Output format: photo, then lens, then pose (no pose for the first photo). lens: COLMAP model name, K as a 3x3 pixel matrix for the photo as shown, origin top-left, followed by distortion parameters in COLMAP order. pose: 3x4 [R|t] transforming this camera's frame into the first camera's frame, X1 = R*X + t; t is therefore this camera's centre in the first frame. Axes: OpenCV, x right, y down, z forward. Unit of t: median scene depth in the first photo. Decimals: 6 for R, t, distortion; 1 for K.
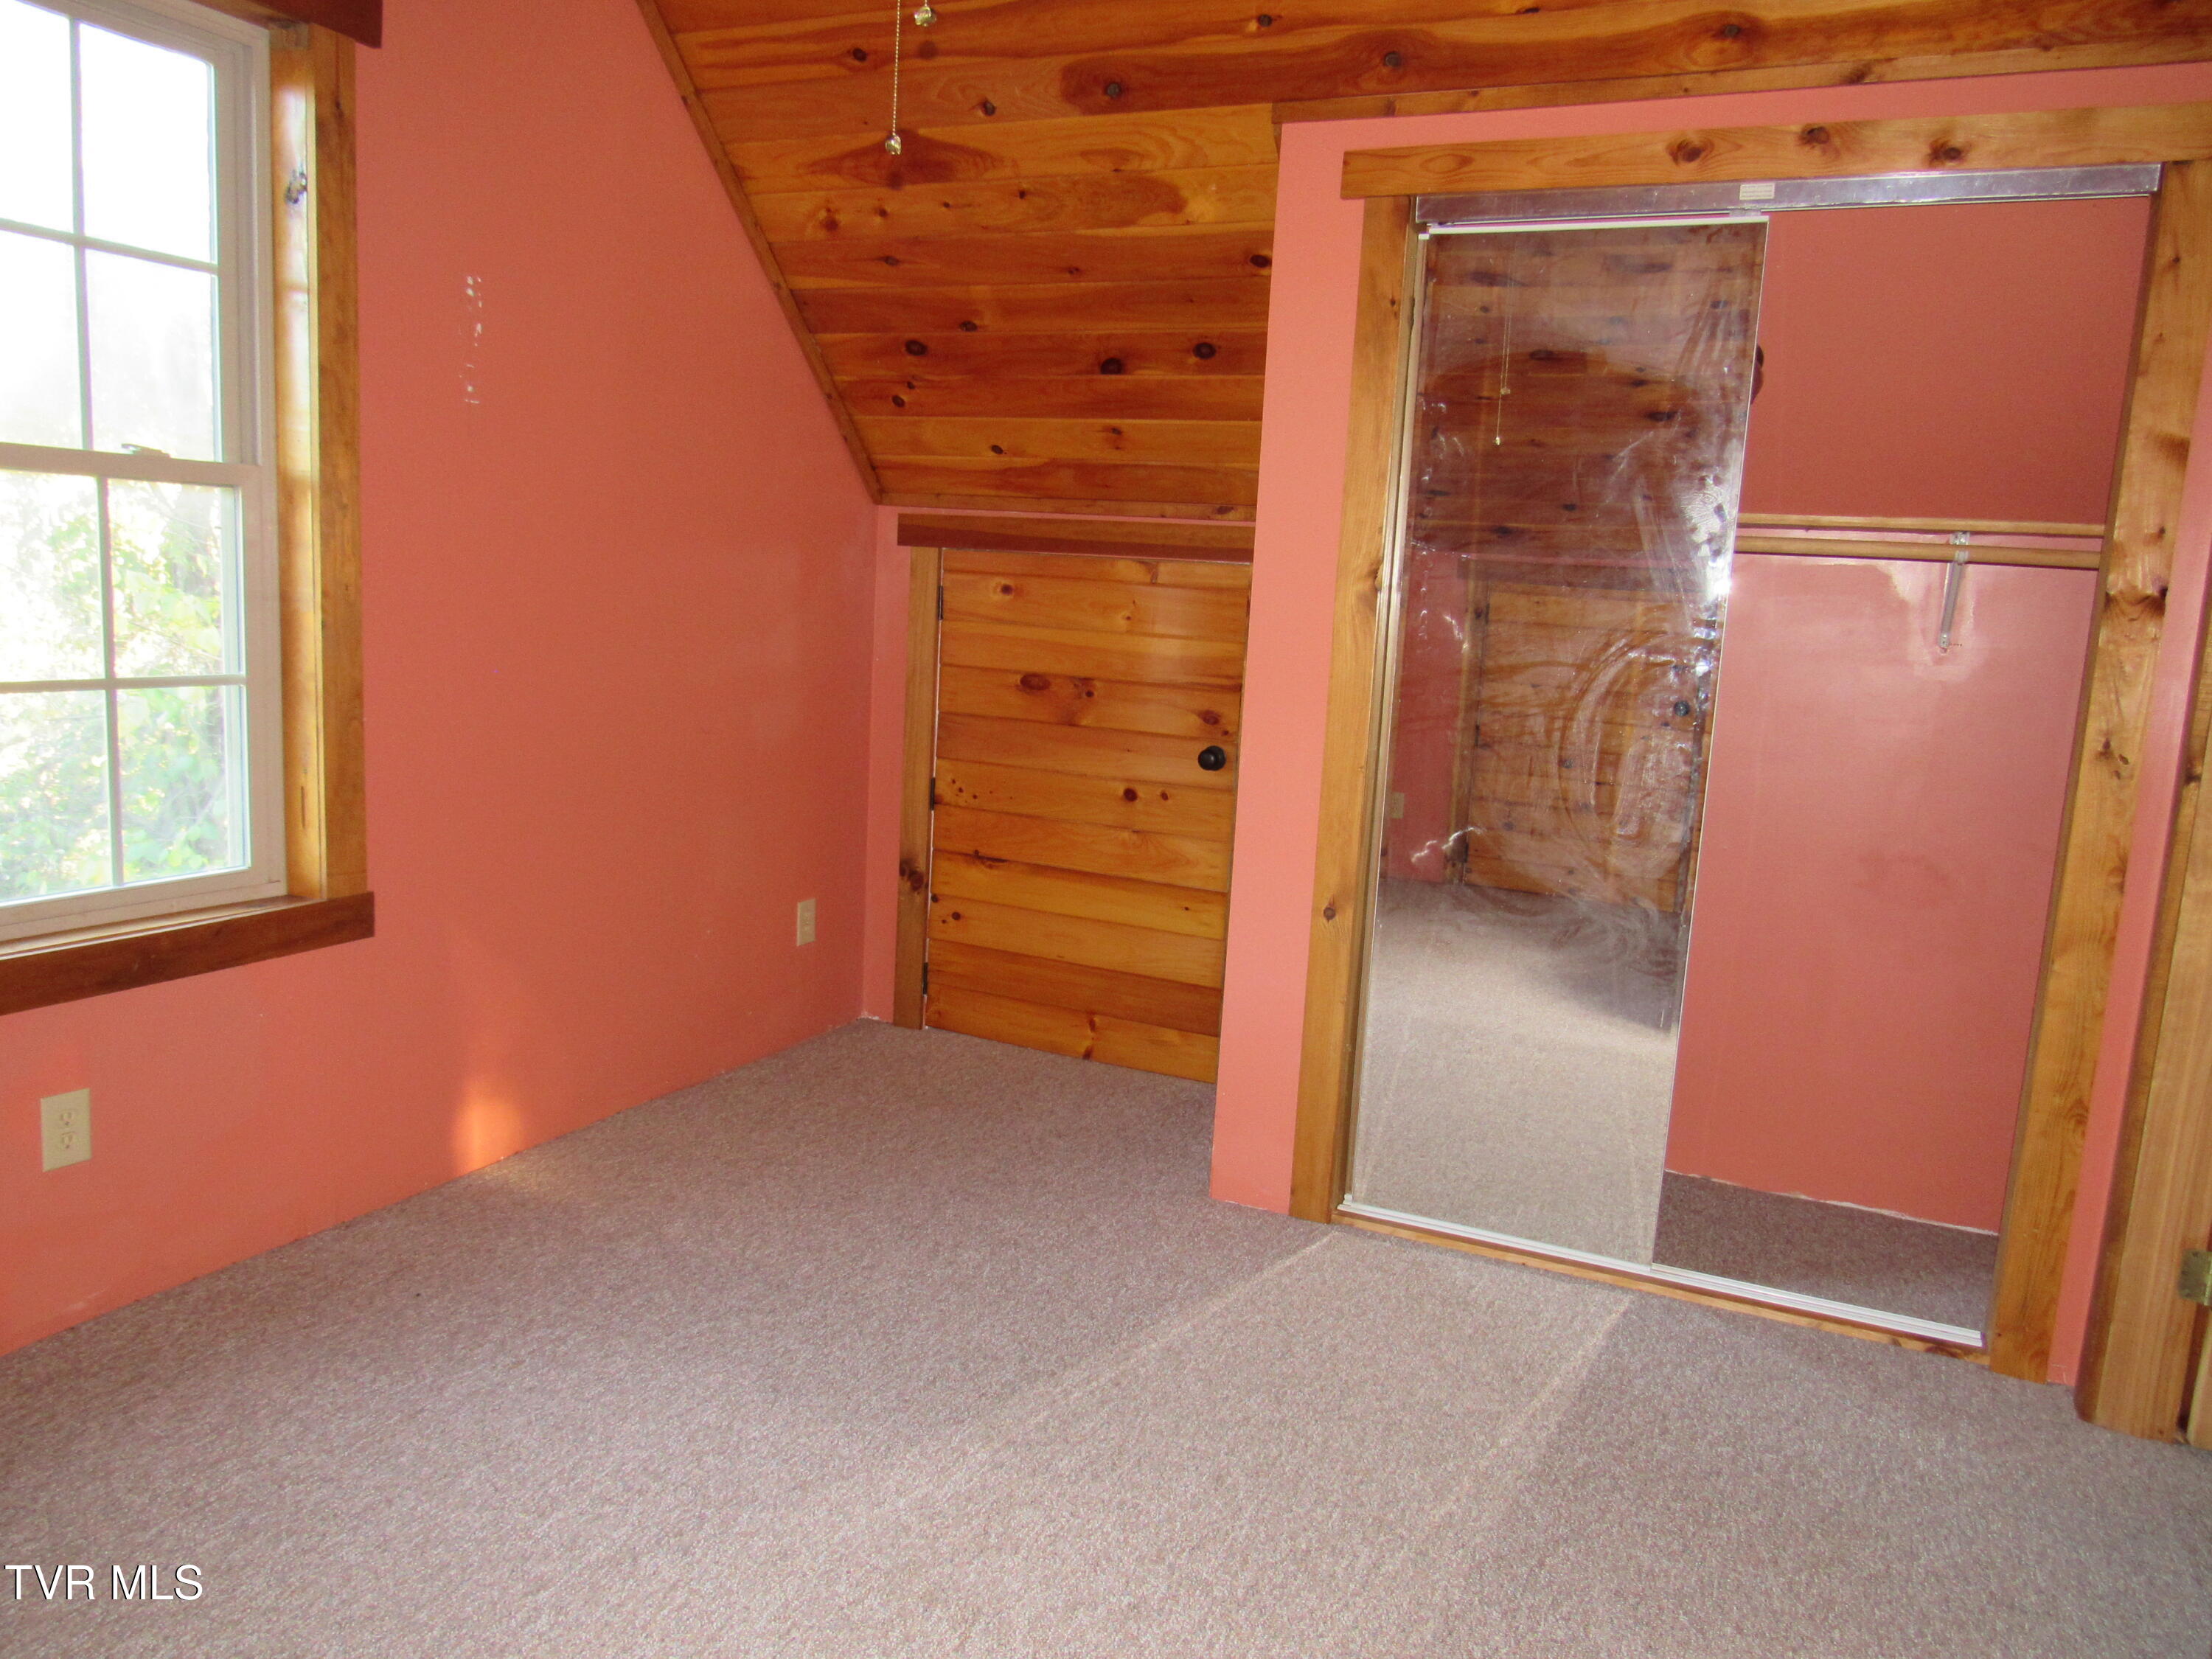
lens RADIAL K [[1580.2, 0, 1108.8], [0, 1580.2, 831.0], [0, 0, 1]] dist [-0.035057, 0.008671]
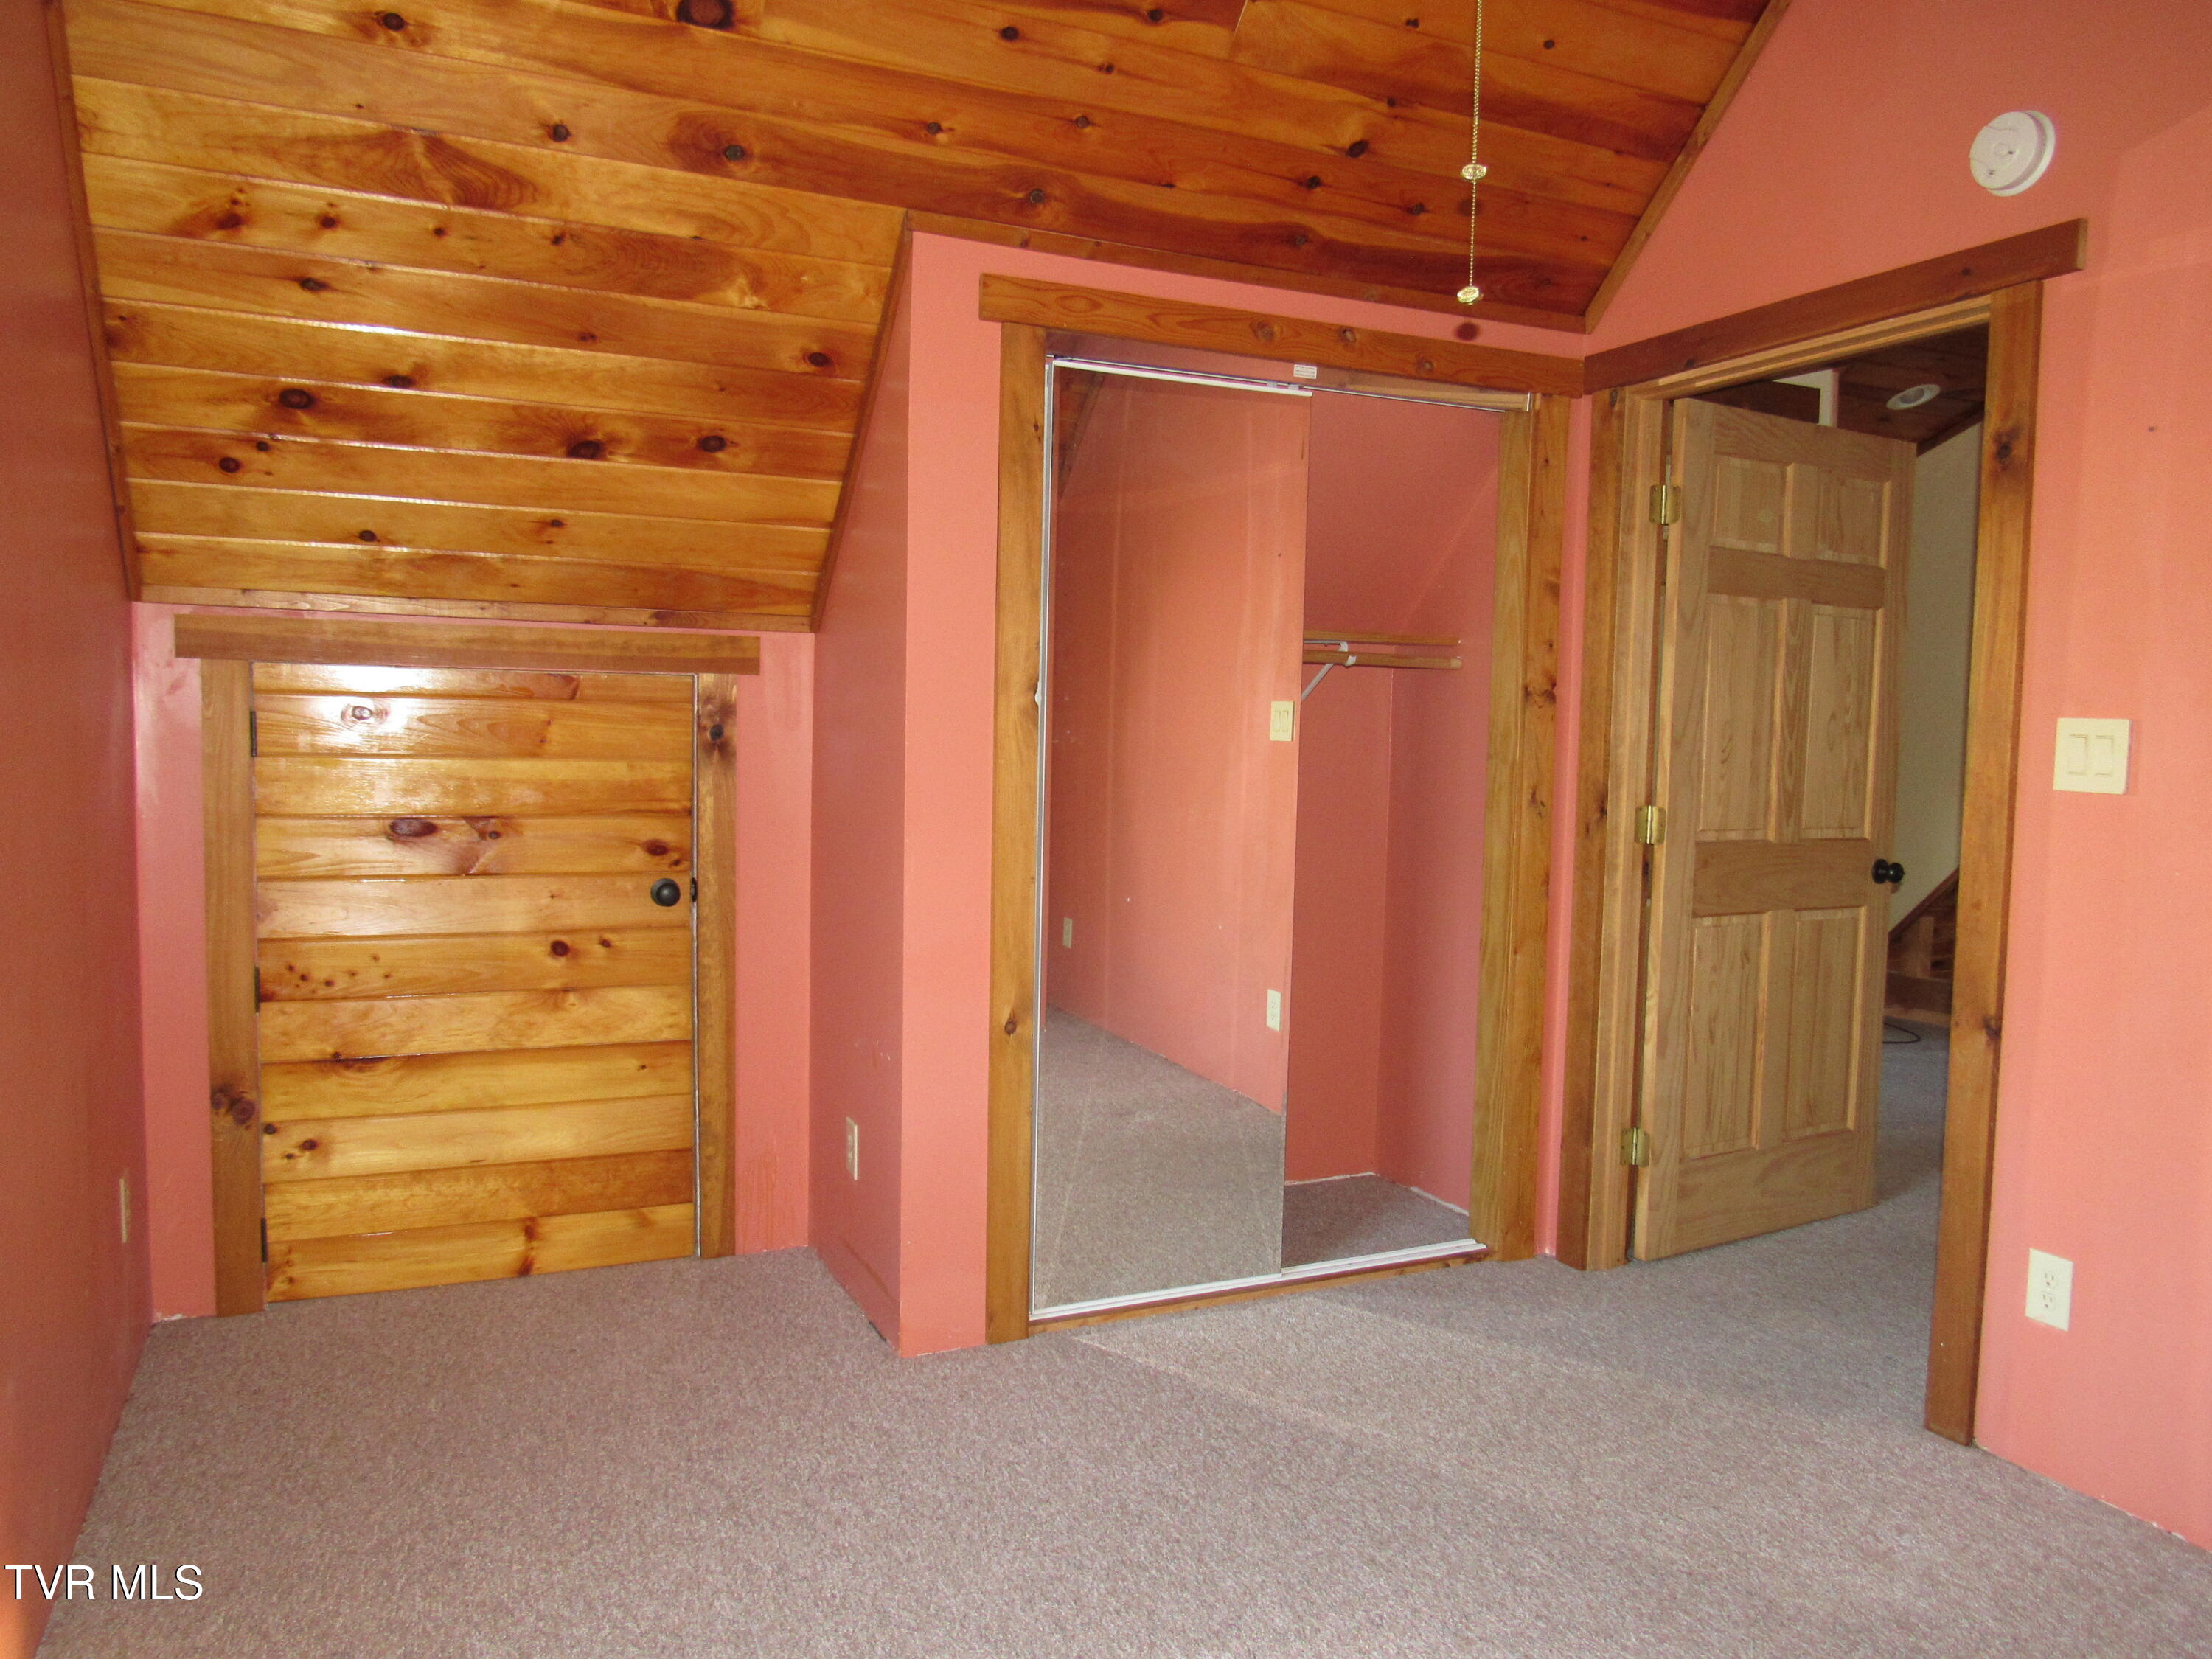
lens RADIAL K [[1580.2, 0, 1108.5], [0, 1580.2, 828.8], [0, 0, 1]] dist [-0.035057, 0.008671]
pose [[0.637468, -0.097008, 0.764346, -0.577963], [0.131315, 0.991207, 0.016283, -0.081359], [-0.759204, 0.089990, 0.644601, 0.305414]]
